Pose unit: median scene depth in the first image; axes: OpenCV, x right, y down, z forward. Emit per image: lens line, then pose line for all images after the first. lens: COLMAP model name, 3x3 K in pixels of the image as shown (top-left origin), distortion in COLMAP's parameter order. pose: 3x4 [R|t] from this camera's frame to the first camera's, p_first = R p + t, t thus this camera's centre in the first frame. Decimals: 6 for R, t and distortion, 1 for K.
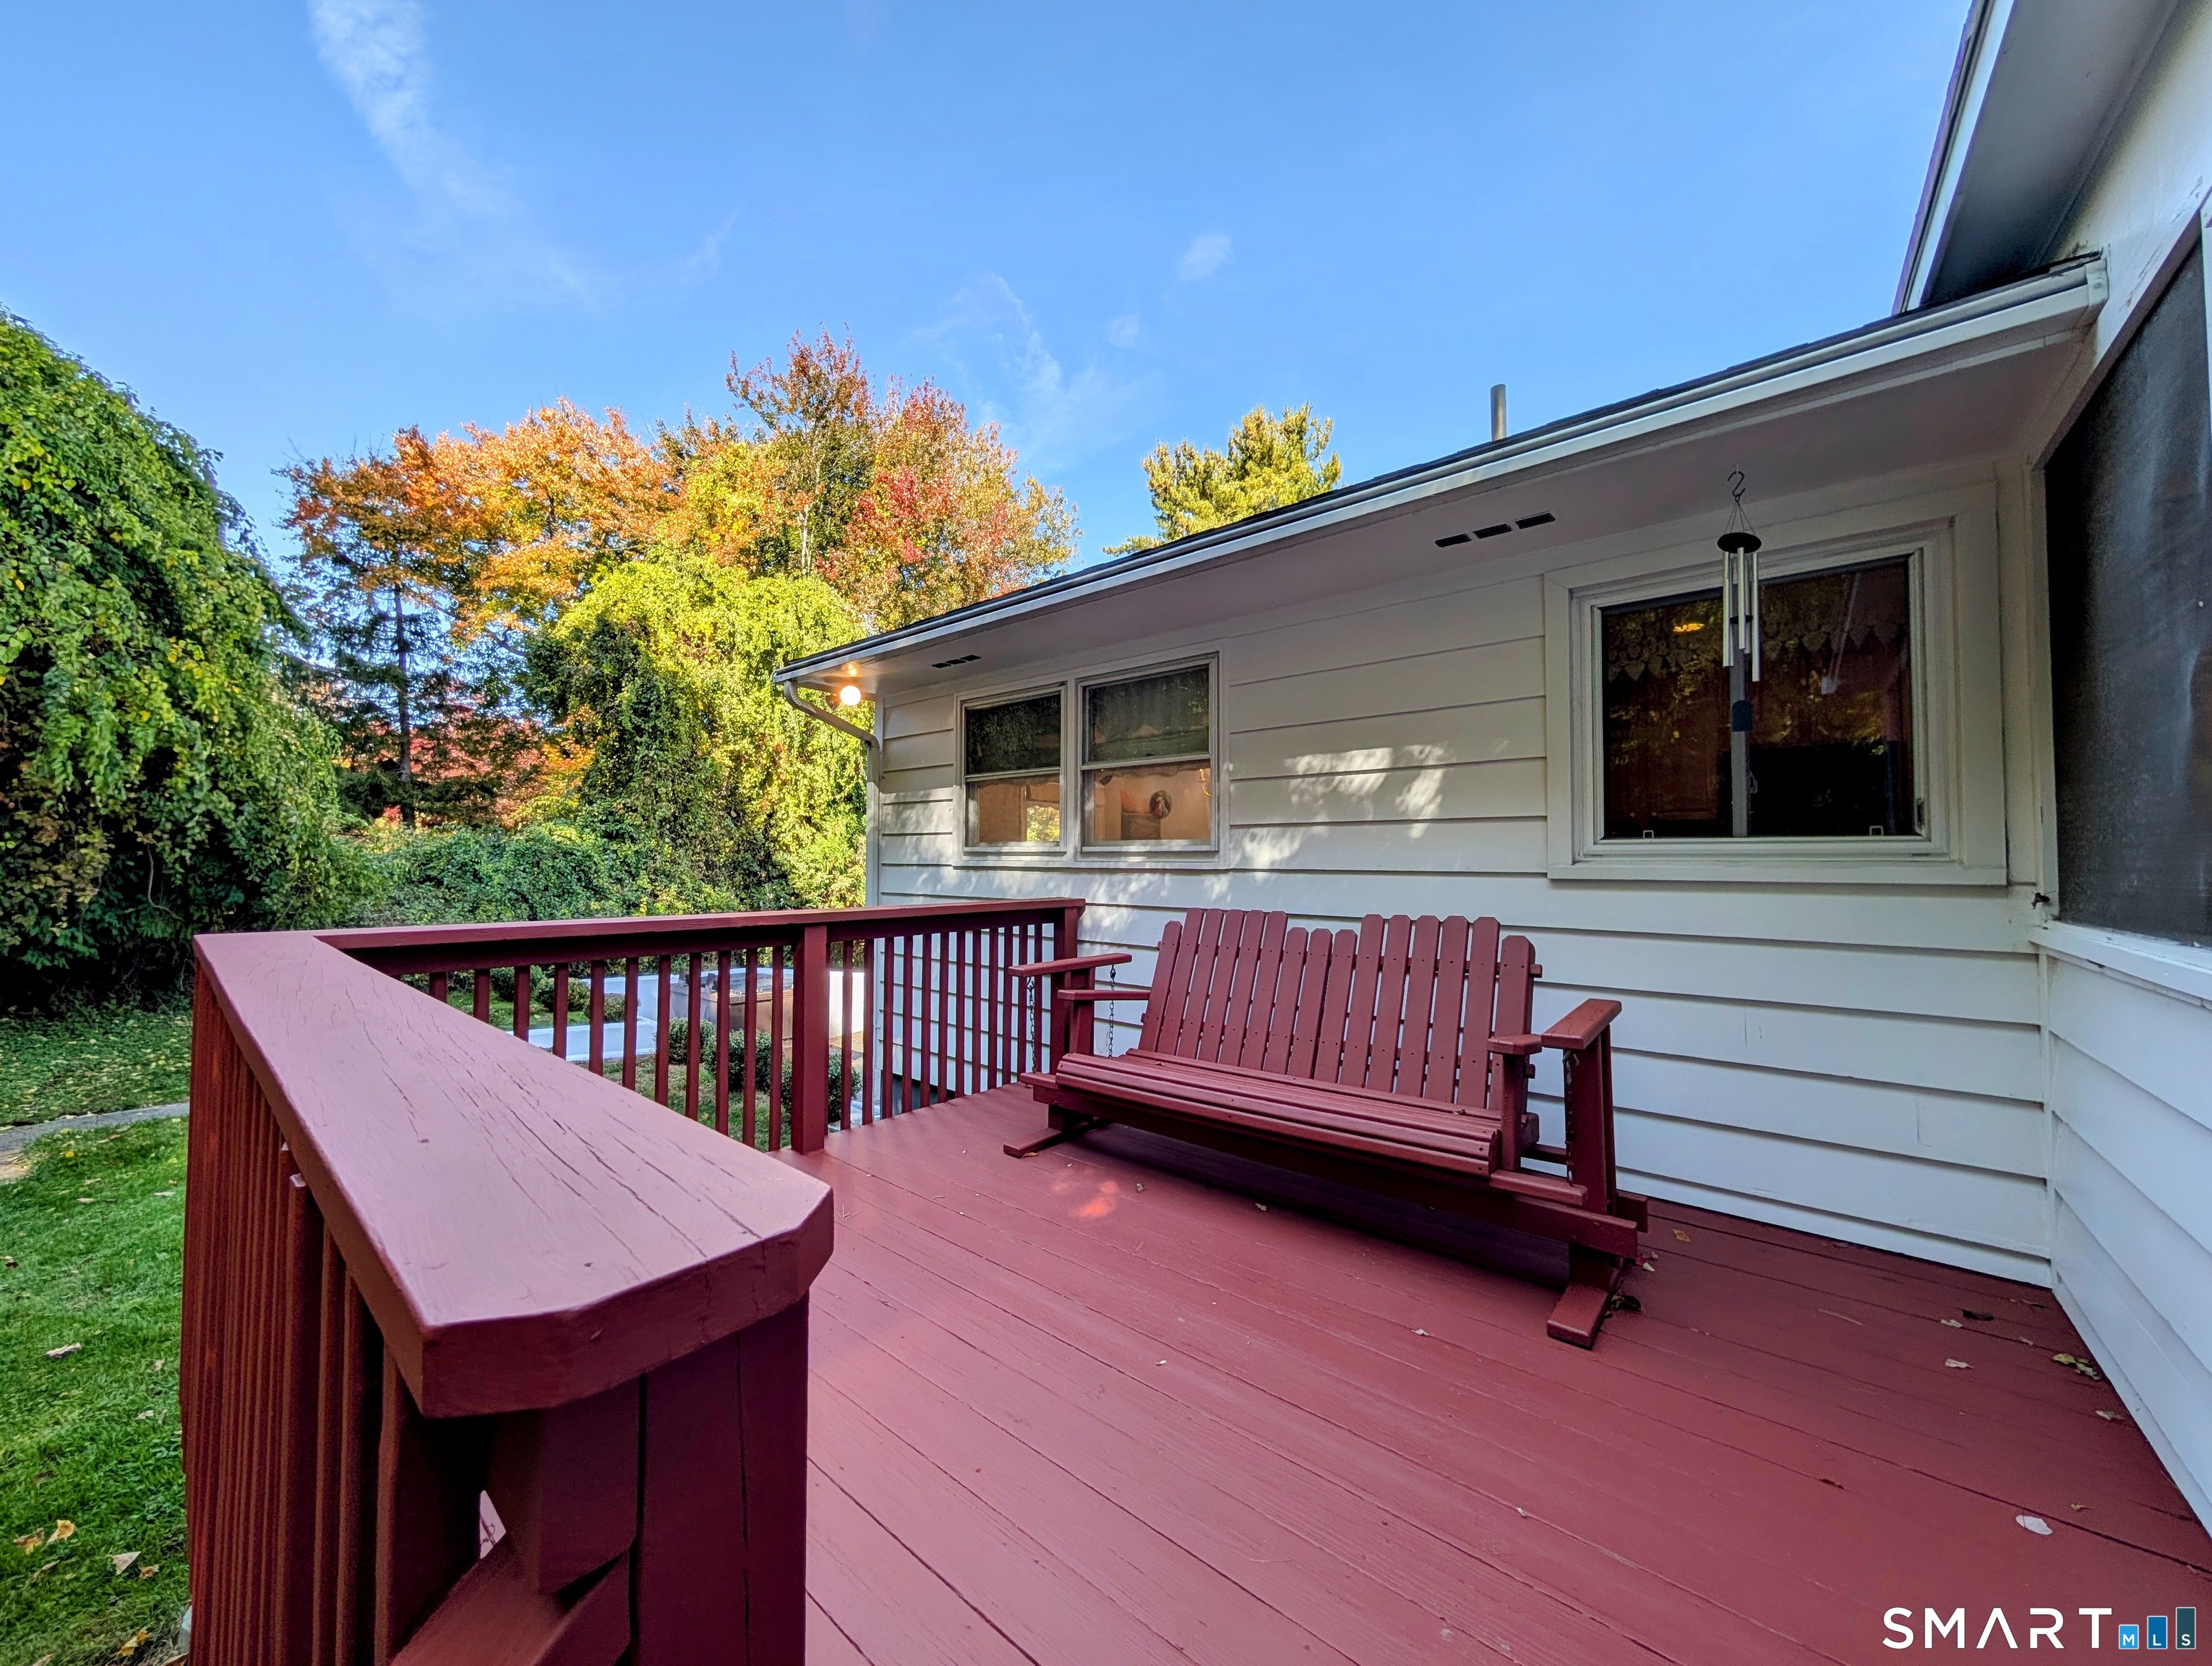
lens RADIAL K [[800.8, 0, 1105.9], [0, 800.8, 836.5], [0, 0, 1]] dist [-0.000753, -0.000160]
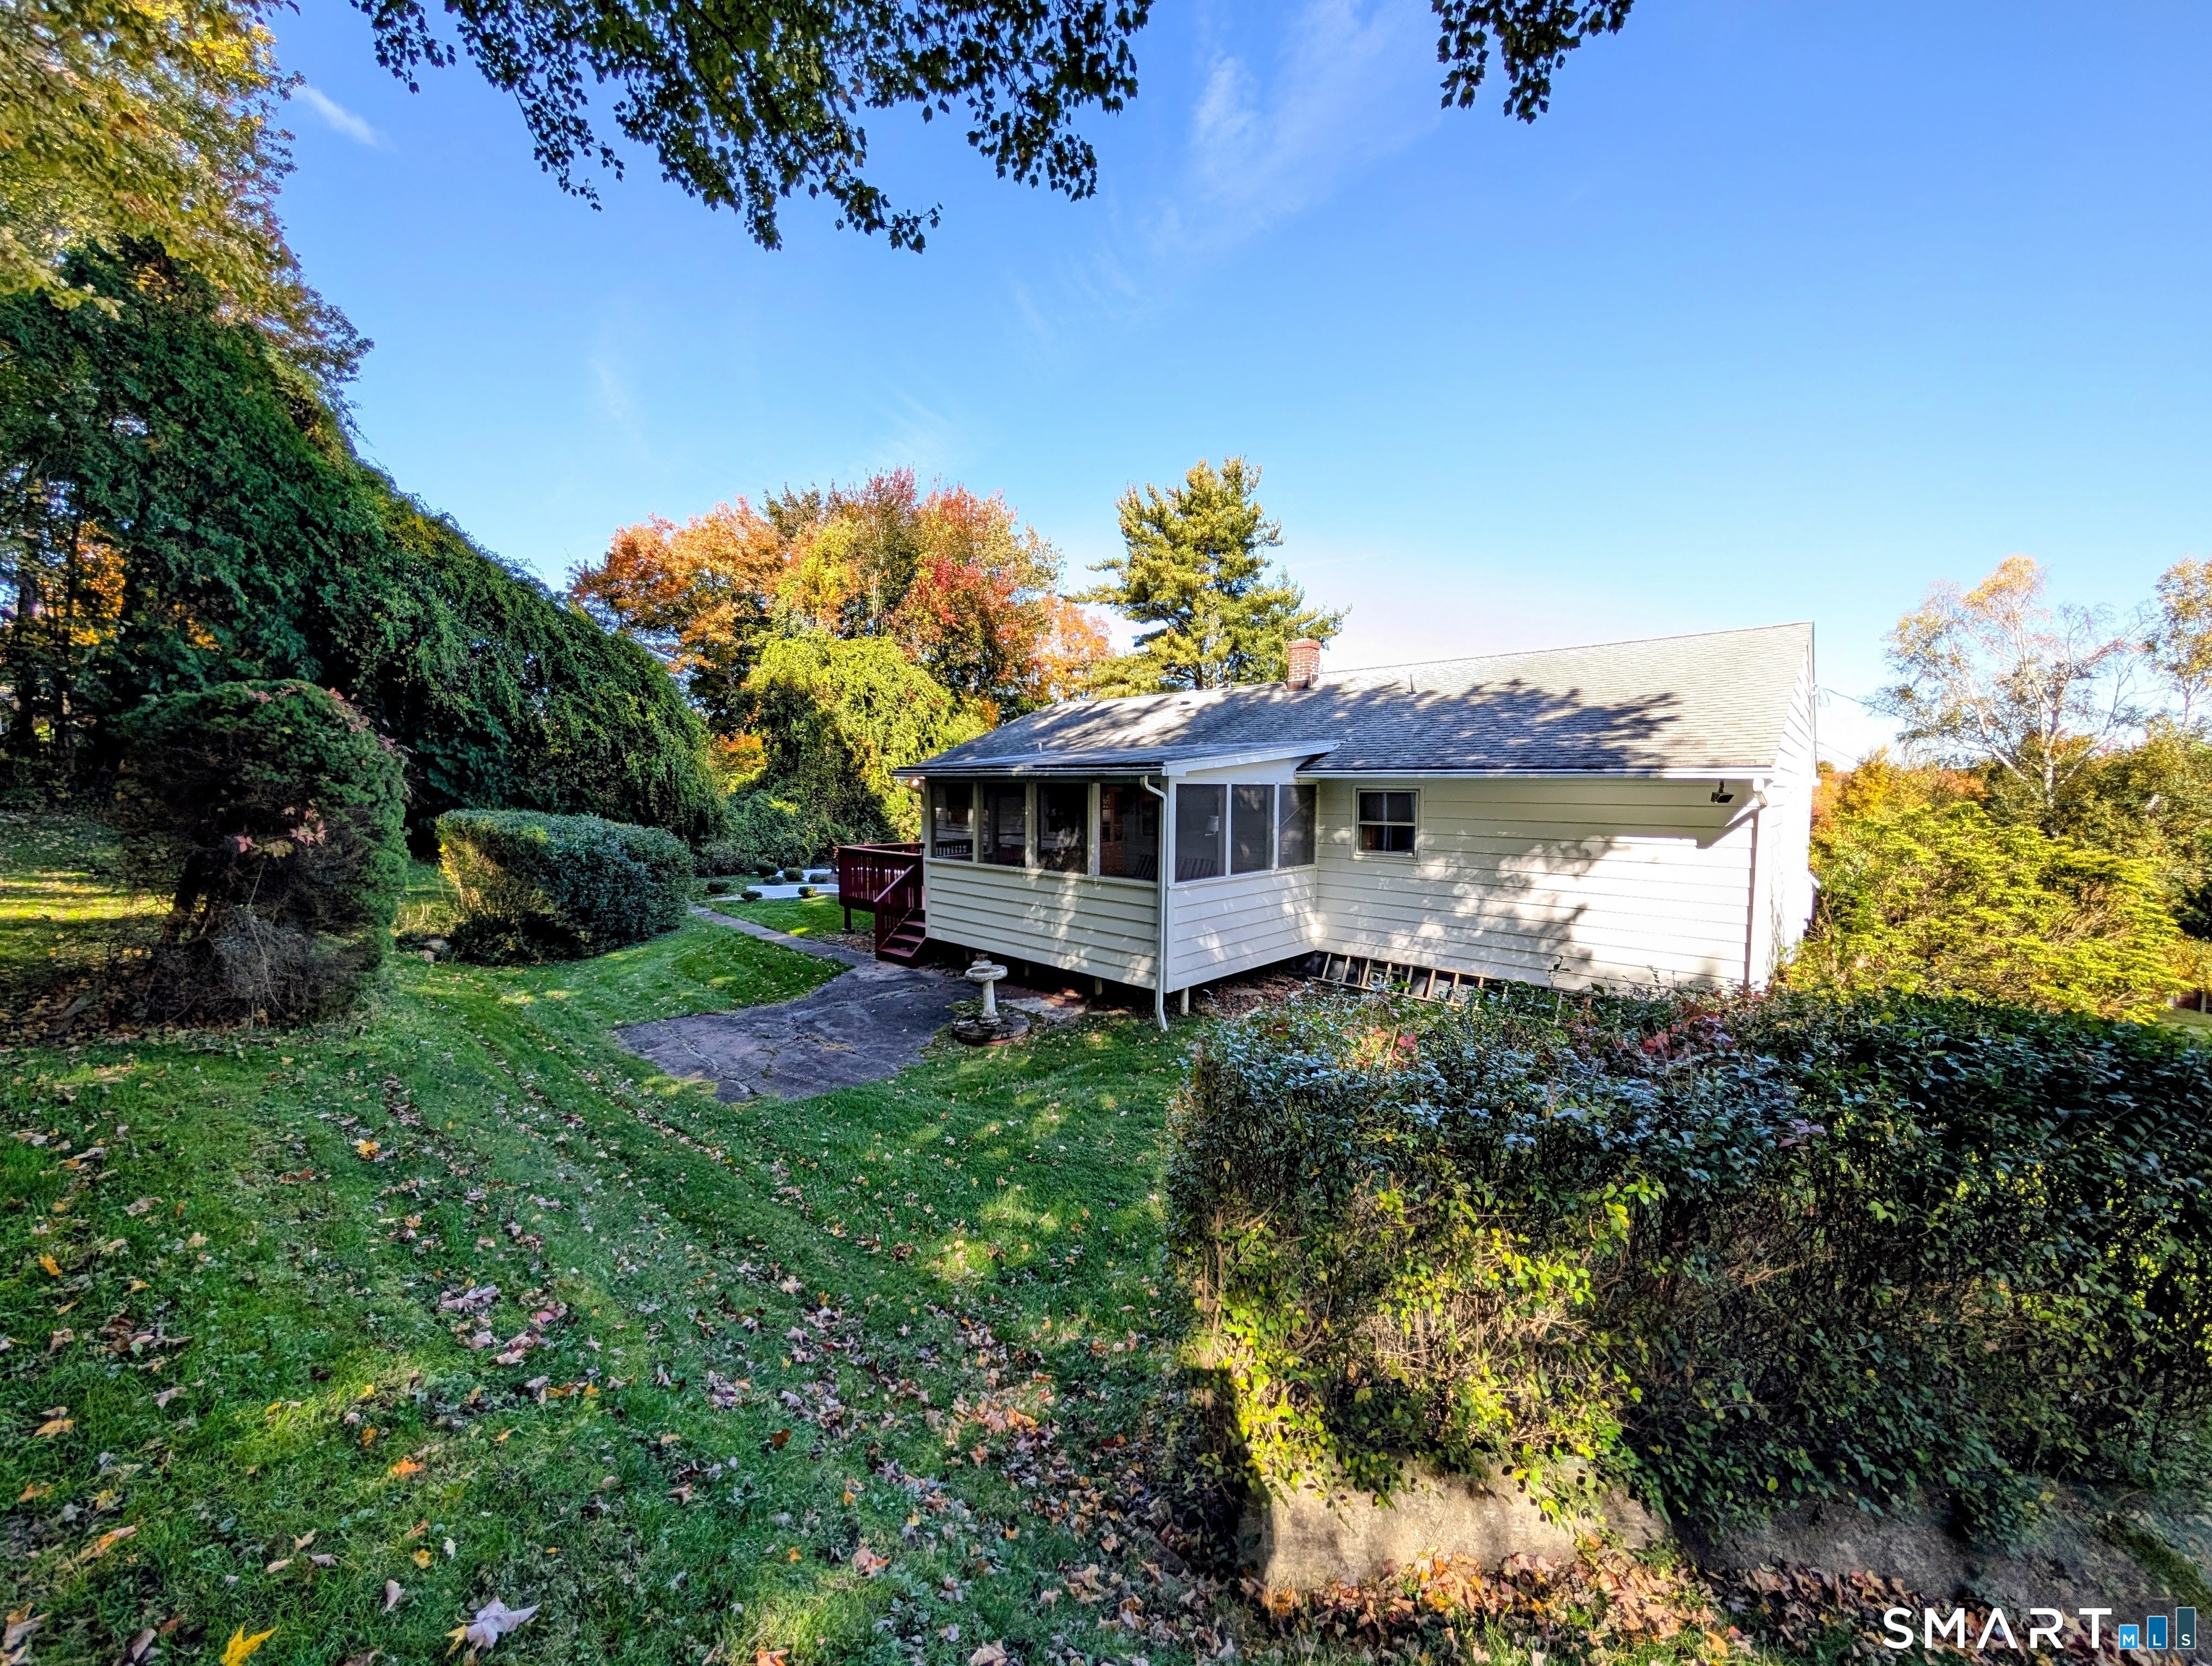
lens RADIAL K [[800.8, 0, 1105.9], [0, 800.8, 836.5], [0, 0, 1]] dist [-0.000753, -0.000160]
pose [[0.998474, 0.002450, -0.055174, 0.148403], [0.002846, 0.995406, 0.095699, -0.062088], [0.055155, -0.095710, 0.993880, -0.536691]]
